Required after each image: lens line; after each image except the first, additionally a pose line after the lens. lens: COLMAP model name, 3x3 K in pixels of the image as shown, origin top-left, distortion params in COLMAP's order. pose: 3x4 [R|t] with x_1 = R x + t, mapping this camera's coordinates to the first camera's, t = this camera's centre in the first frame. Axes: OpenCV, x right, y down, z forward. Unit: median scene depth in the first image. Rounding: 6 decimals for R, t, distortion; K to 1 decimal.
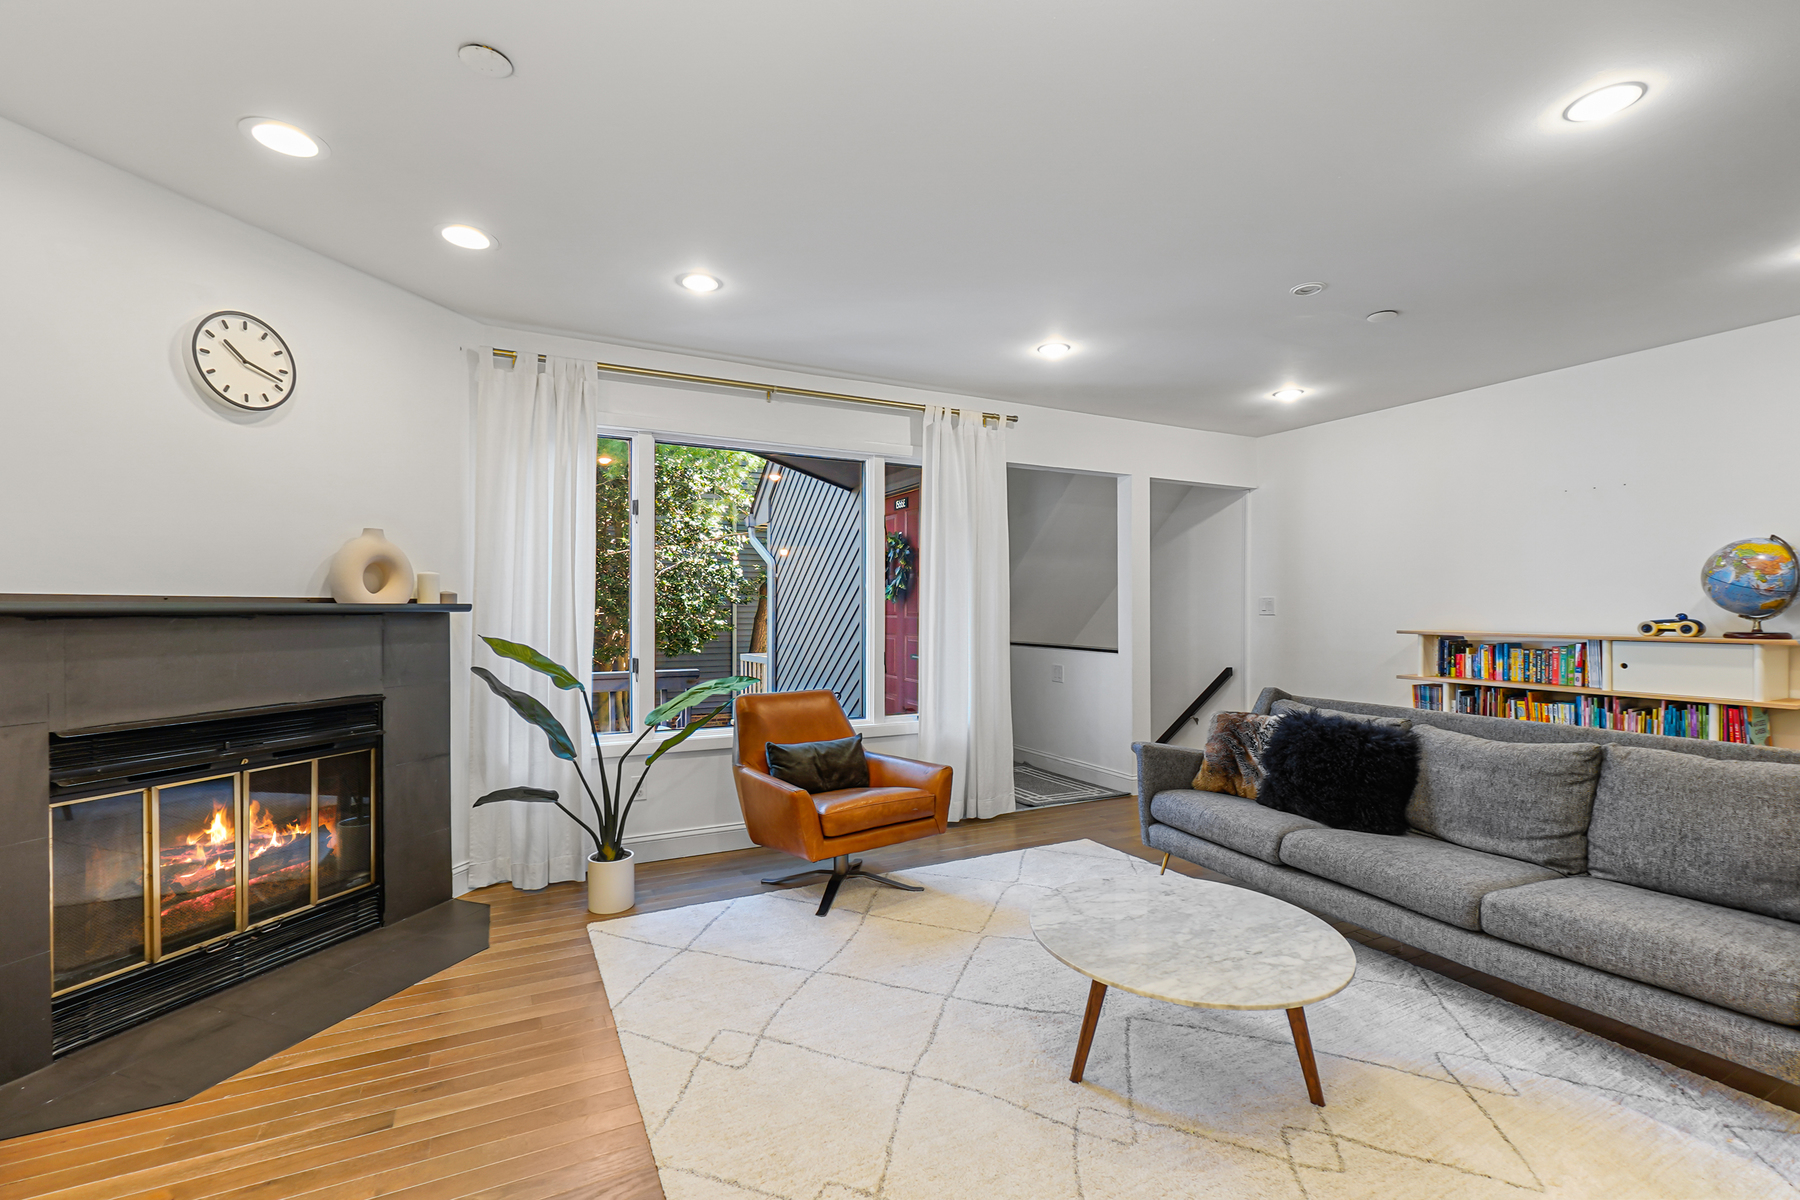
lens RADIAL K [[783.2, 0, 889.4], [0, 783.2, 615.5], [0, 0, 1]] dist [0.000423, 0.000334]
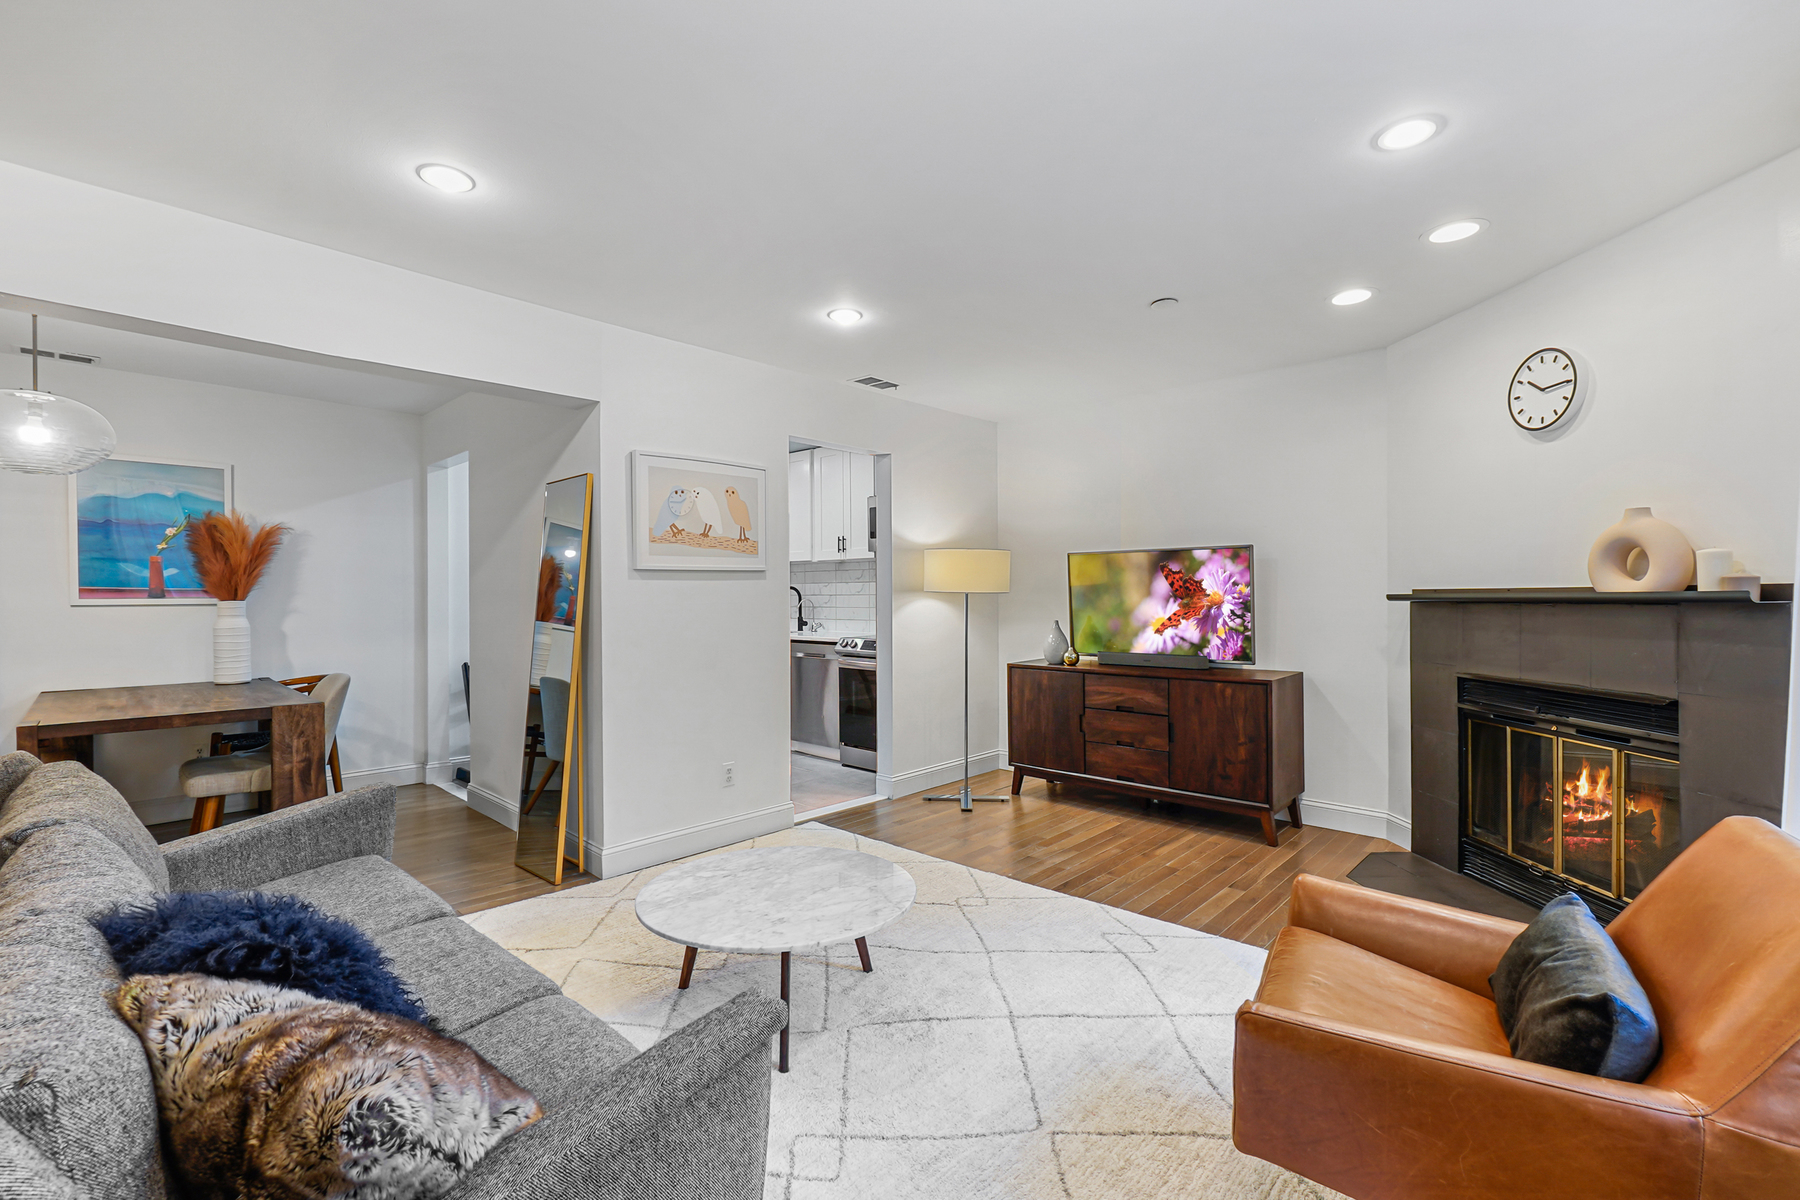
lens RADIAL K [[789.5, 0, 894.7], [0, 789.5, 599.8], [0, 0, 1]] dist [-0.004587, -0.000096]
pose [[-0.938389, 0.001652, -0.345576, 0.418845], [-0.001802, 0.999952, 0.009672, -0.012022], [0.345575, 0.009698, -0.938341, 1.453119]]
